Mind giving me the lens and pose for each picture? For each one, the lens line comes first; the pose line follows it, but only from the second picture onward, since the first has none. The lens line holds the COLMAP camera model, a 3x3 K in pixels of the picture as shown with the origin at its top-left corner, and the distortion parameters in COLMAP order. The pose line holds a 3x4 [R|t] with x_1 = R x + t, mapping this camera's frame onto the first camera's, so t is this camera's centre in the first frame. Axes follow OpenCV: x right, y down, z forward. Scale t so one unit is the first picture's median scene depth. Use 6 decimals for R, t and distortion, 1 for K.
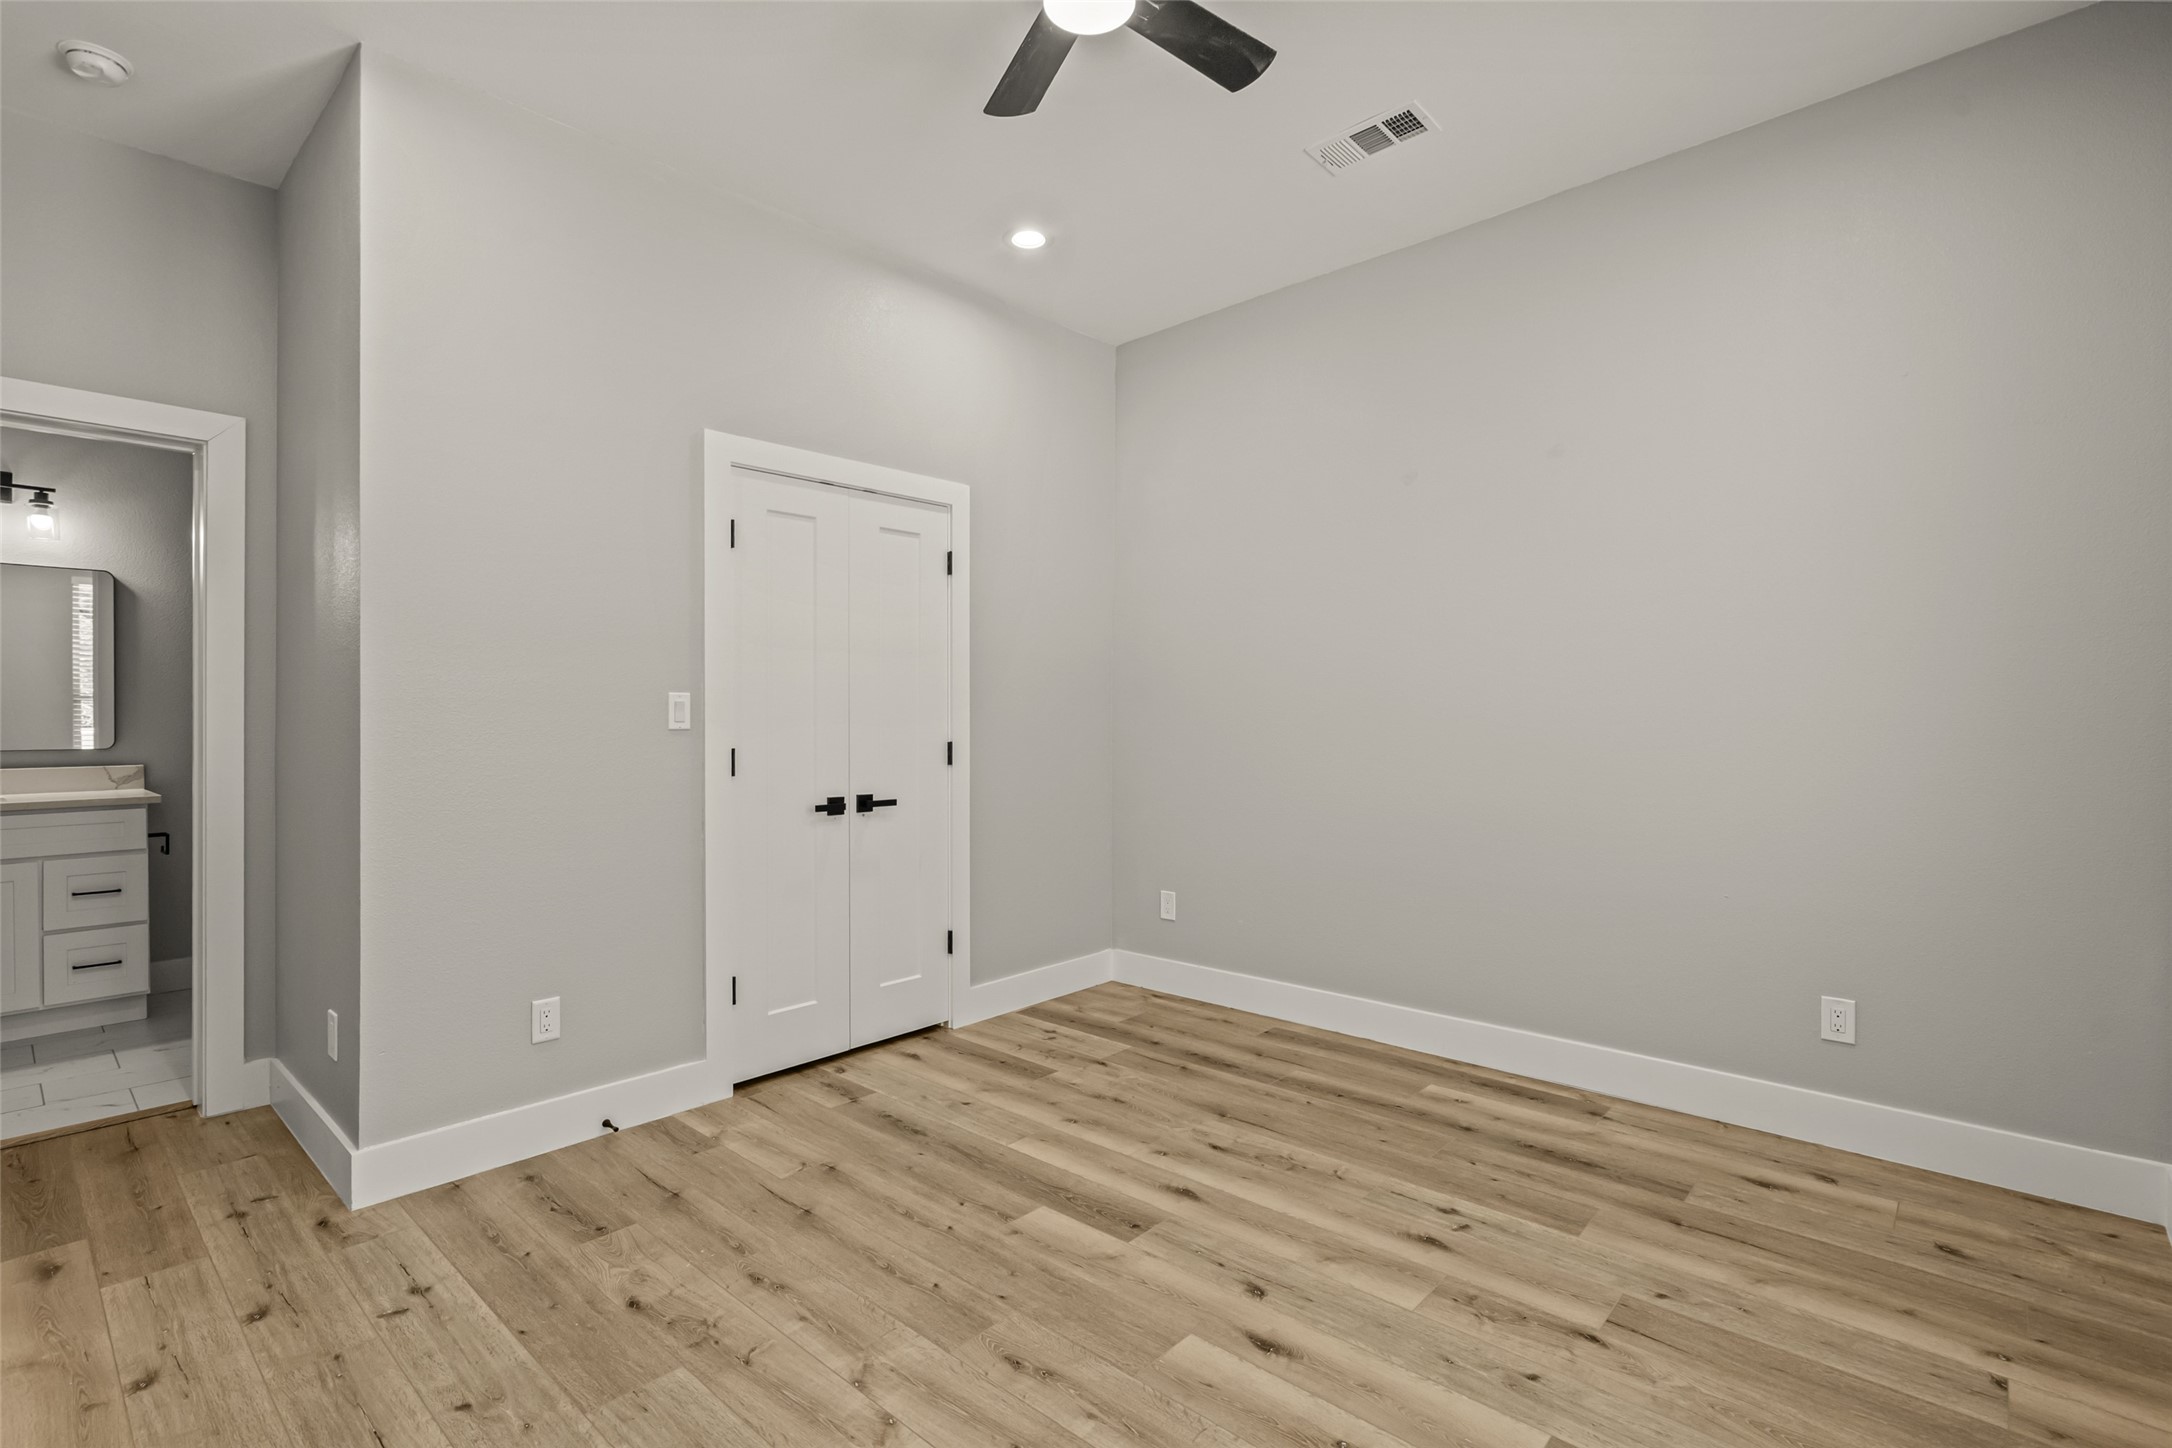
lens RADIAL K [[1010.5, 0, 1101.4], [0, 1010.5, 715.9], [0, 0, 1]] dist [-0.000969, -0.000792]
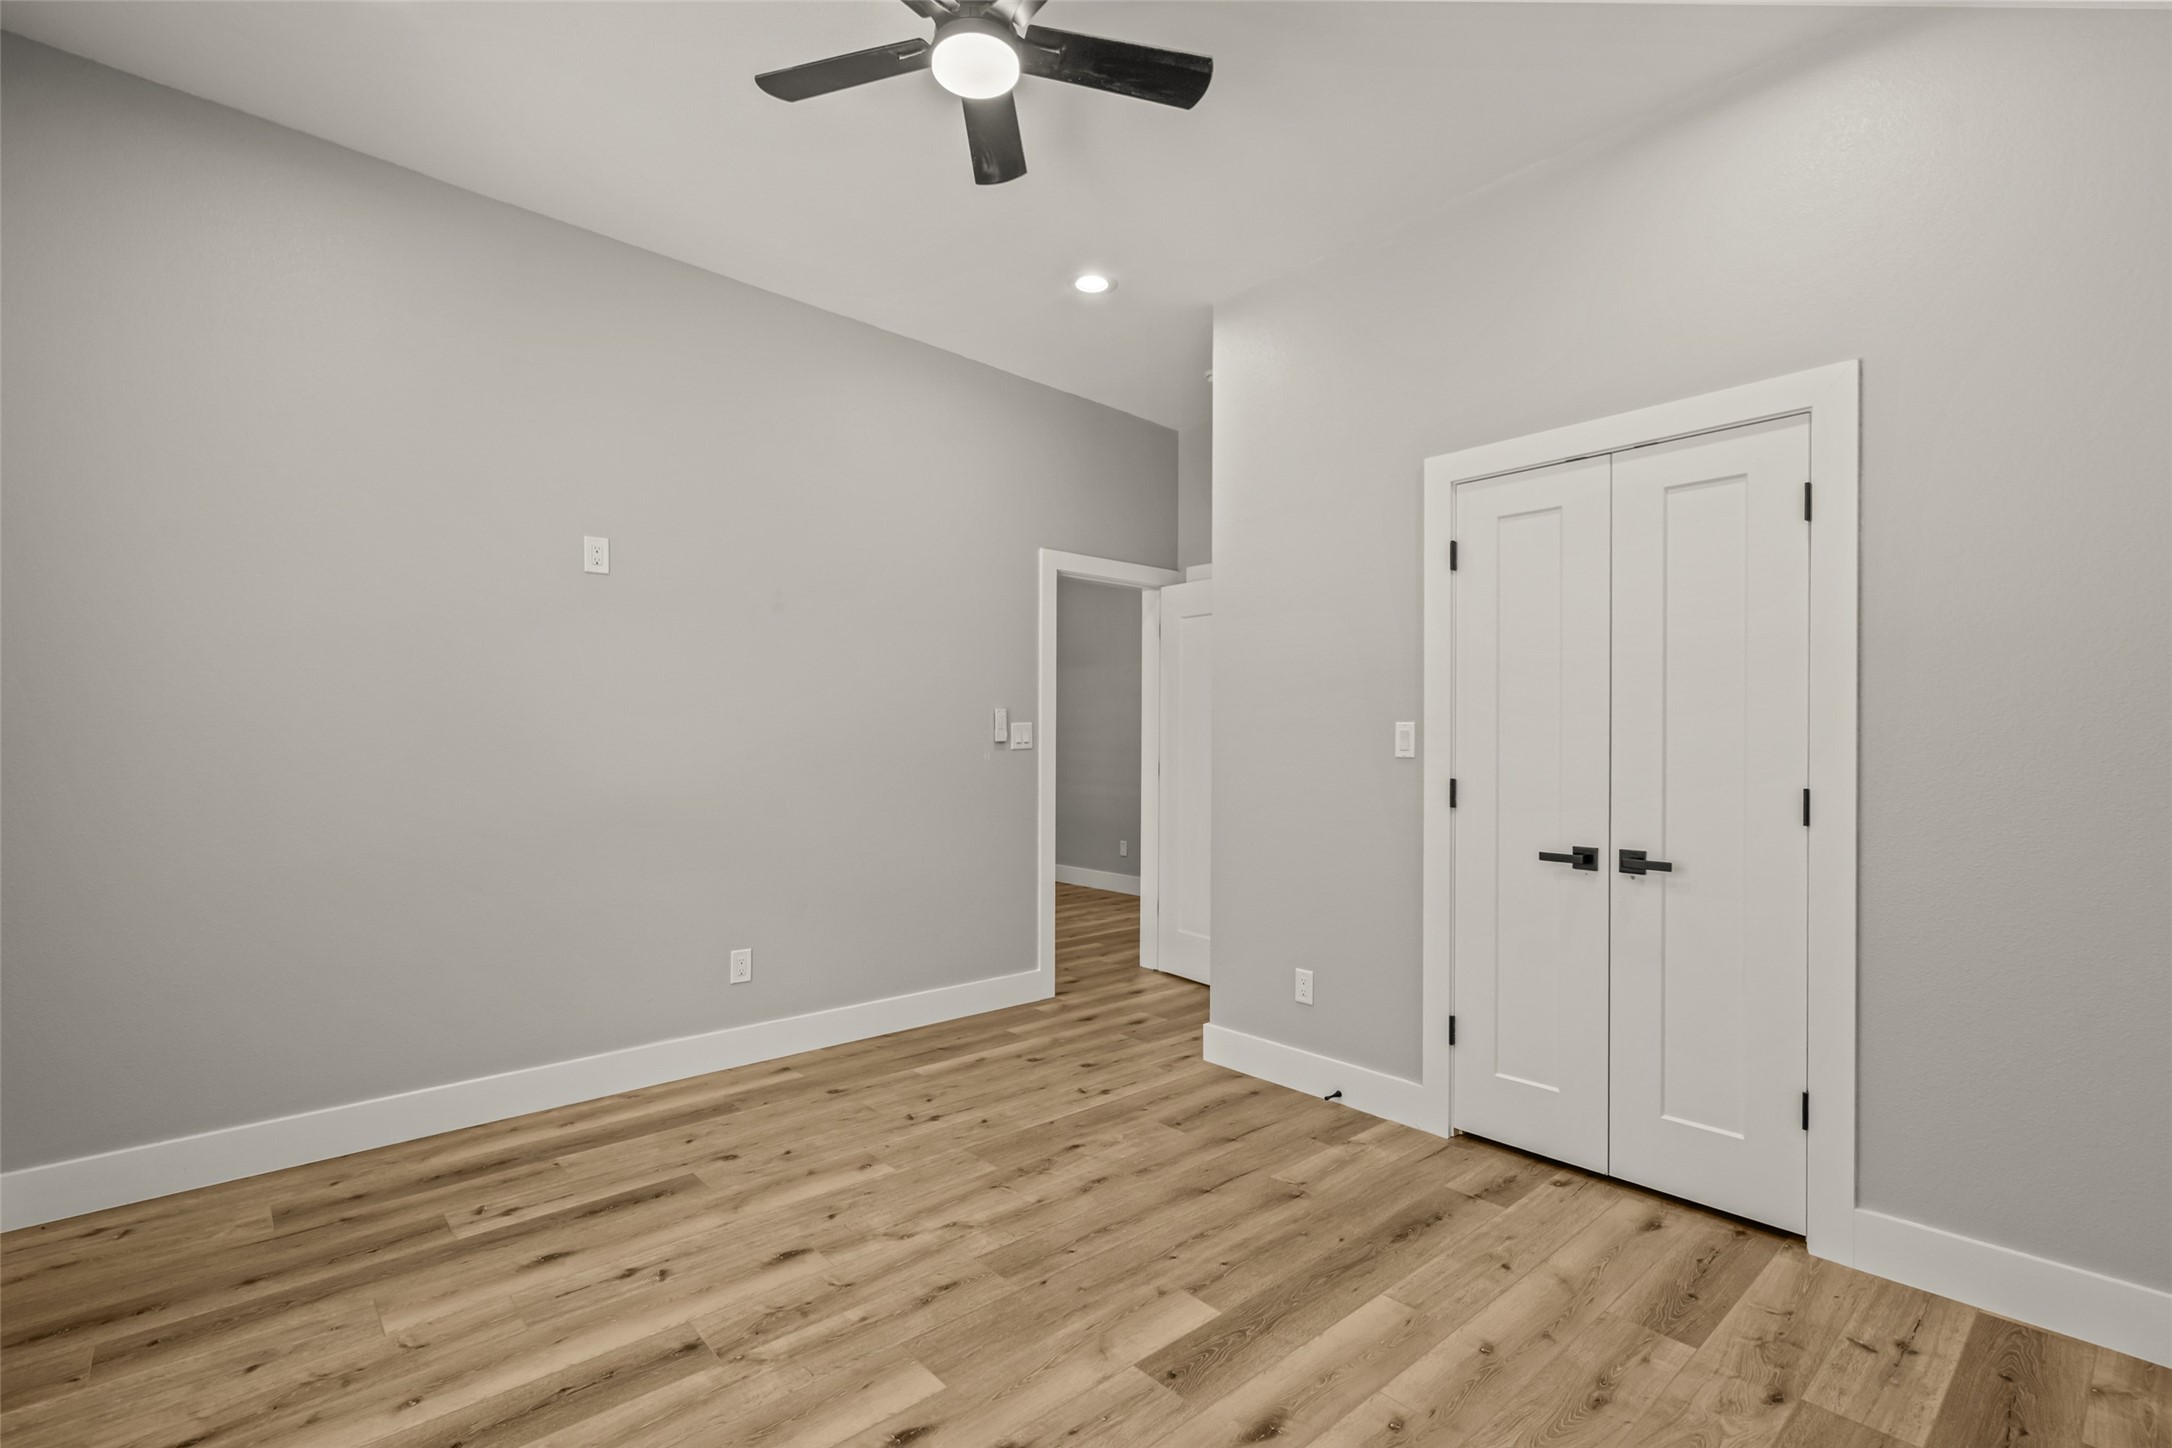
lens RADIAL K [[1002.5, 0, 1076.1], [0, 1002.5, 740.7], [0, 0, 1]] dist [-0.003639, -0.000186]
pose [[-0.129192, -0.000219, -0.991620, 0.688427], [-0.005242, 0.999986, 0.000462, -0.002647], [0.991606, 0.005258, -0.129191, 0.840557]]
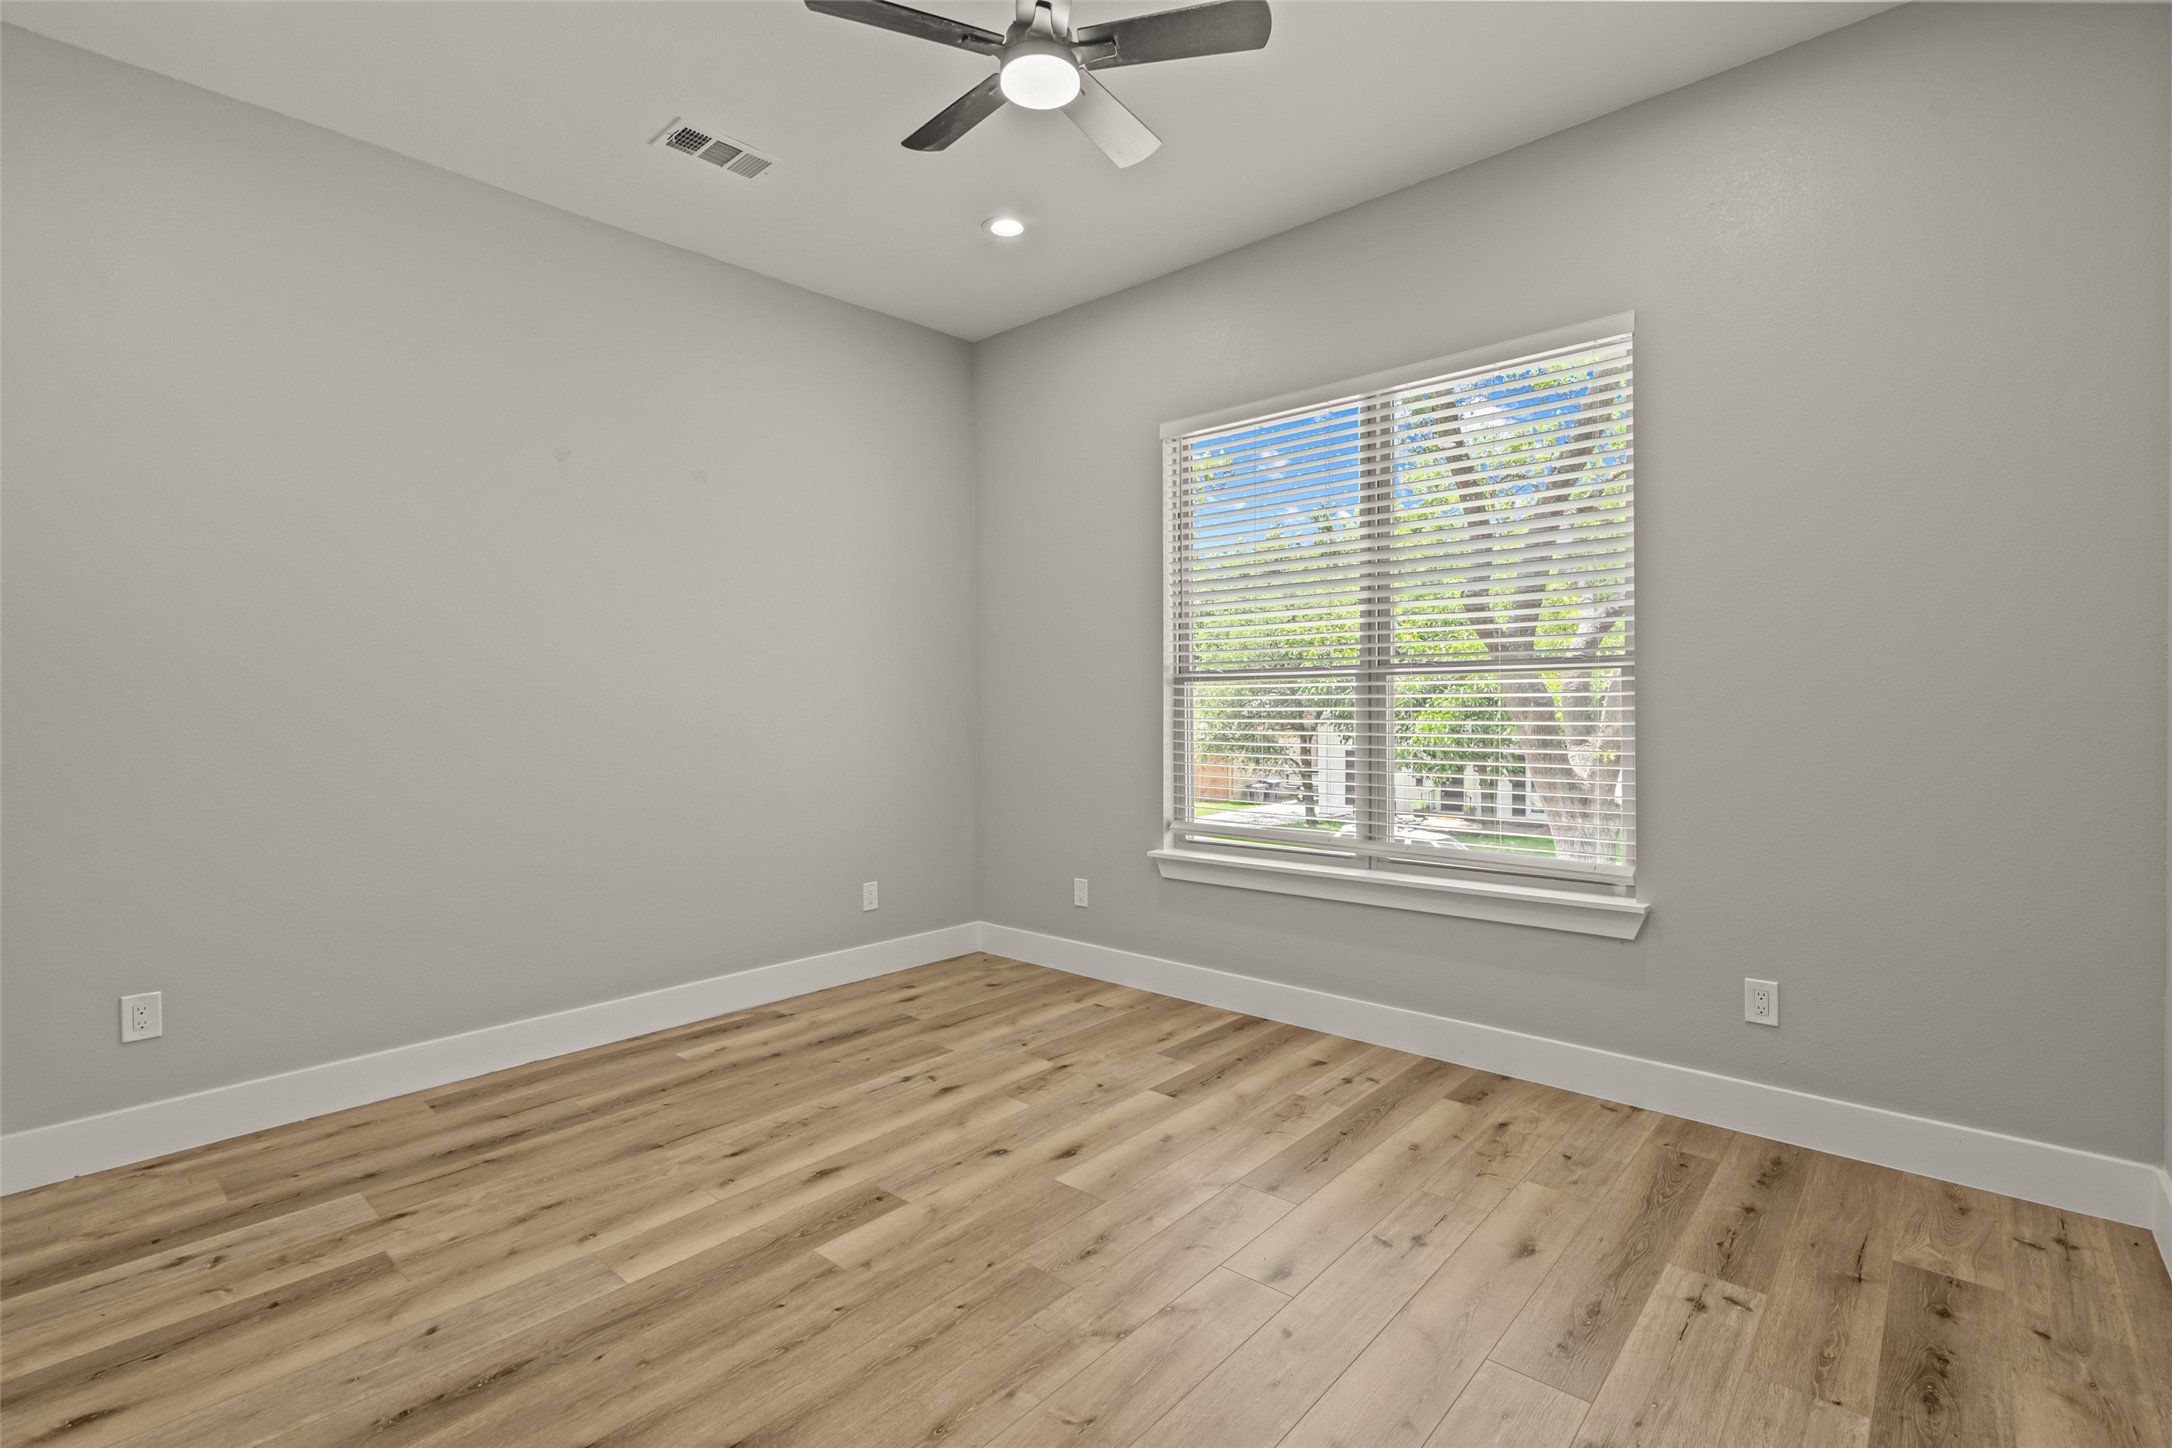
lens RADIAL K [[974.2, 0, 1082.9], [0, 974.2, 728.6], [0, 0, 1]] dist [-0.005007, -0.000923]
pose [[0.004775, -0.021885, 0.999749, -0.770565], [0.007522, 0.999733, 0.021849, 0.007737], [-0.999960, 0.007416, 0.004939, 0.644538]]
